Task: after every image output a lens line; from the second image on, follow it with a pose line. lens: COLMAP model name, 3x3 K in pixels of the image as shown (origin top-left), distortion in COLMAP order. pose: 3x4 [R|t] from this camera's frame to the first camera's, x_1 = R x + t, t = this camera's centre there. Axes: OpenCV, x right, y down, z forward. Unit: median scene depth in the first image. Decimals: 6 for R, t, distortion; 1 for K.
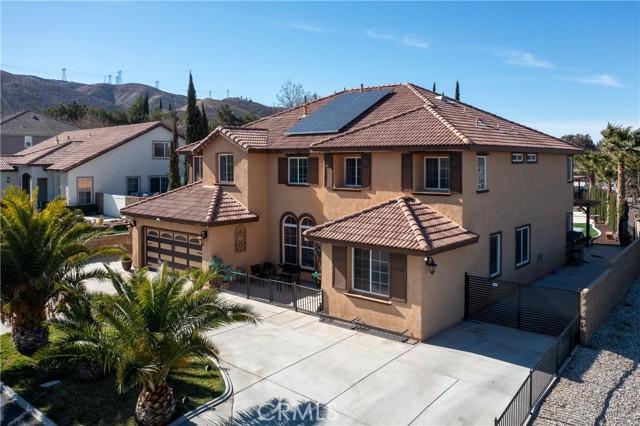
lens RADIAL K [[501.3, 0, 320.4], [0, 501.3, 223.5], [0, 0, 1]] dist [-0.003780, -0.002000]
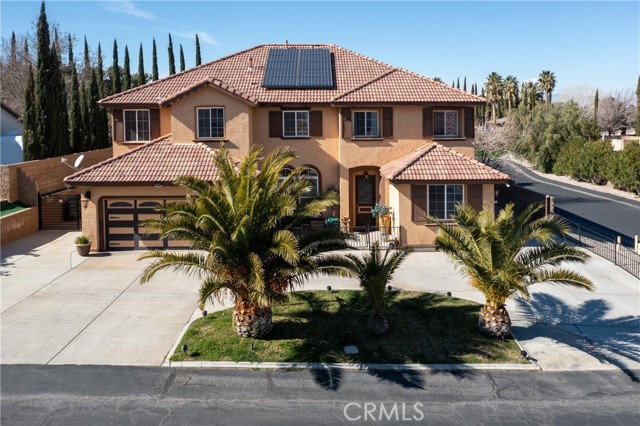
lens RADIAL K [[512.6, 0, 322.5], [0, 512.6, 188.2], [0, 0, 1]] dist [-0.003422, -0.000741]
pose [[0.745109, -0.100640, 0.659306, -0.727353], [0.084770, 0.994823, 0.056053, -0.029119], [-0.661534, 0.014124, 0.749782, 0.179710]]
